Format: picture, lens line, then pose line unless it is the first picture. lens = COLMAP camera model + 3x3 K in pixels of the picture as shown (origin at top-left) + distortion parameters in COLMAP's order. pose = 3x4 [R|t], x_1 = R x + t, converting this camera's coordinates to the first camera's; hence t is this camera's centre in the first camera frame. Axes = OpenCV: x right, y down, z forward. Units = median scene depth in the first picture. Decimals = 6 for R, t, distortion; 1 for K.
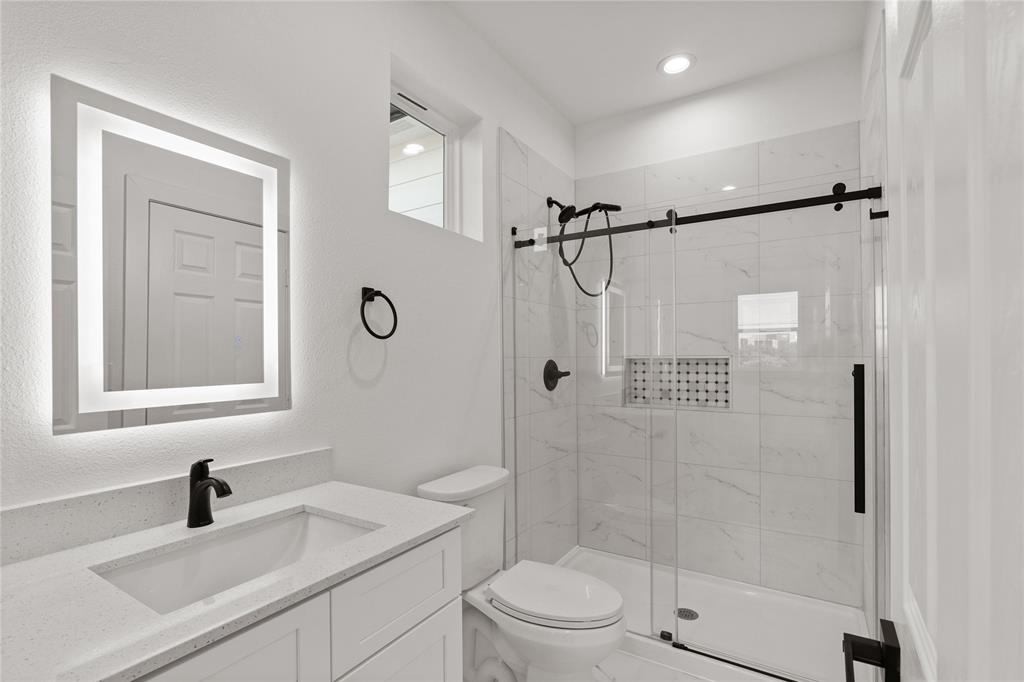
lens RADIAL K [[478.2, 0, 510.3], [0, 478.2, 359.1], [0, 0, 1]] dist [0.000246, 0.000066]
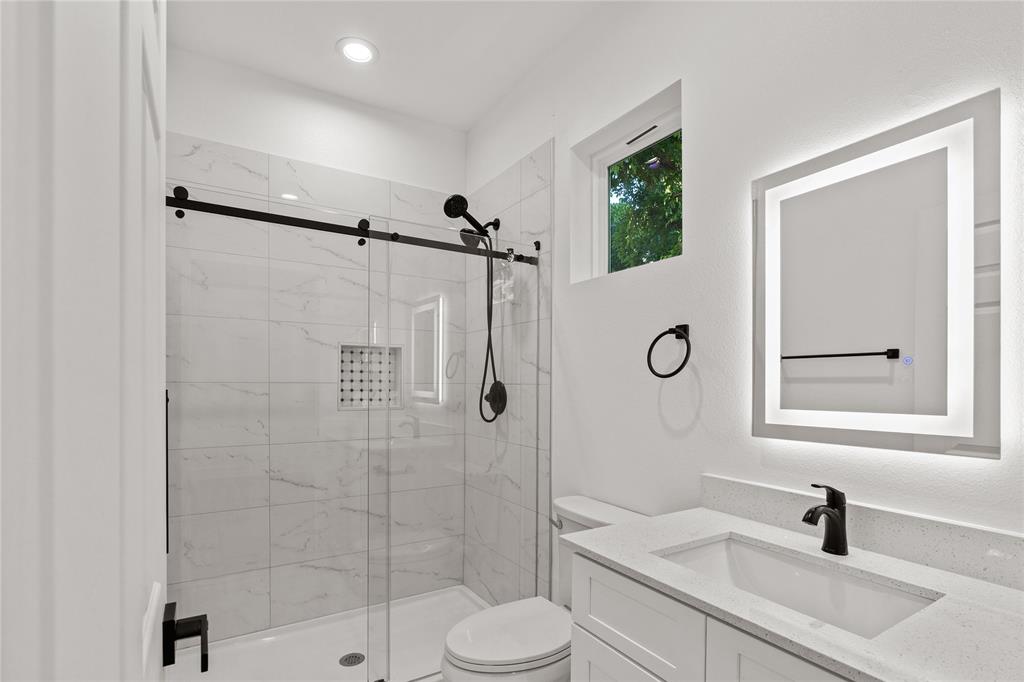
lens RADIAL K [[496.9, 0, 509.8], [0, 496.9, 380.7], [0, 0, 1]] dist [0.000429, 0.000182]
pose [[-0.431415, -0.002760, -0.902150, 0.578580], [-0.004298, 0.999990, -0.001004, -0.002118], [0.902144, 0.003444, -0.431422, 0.849777]]
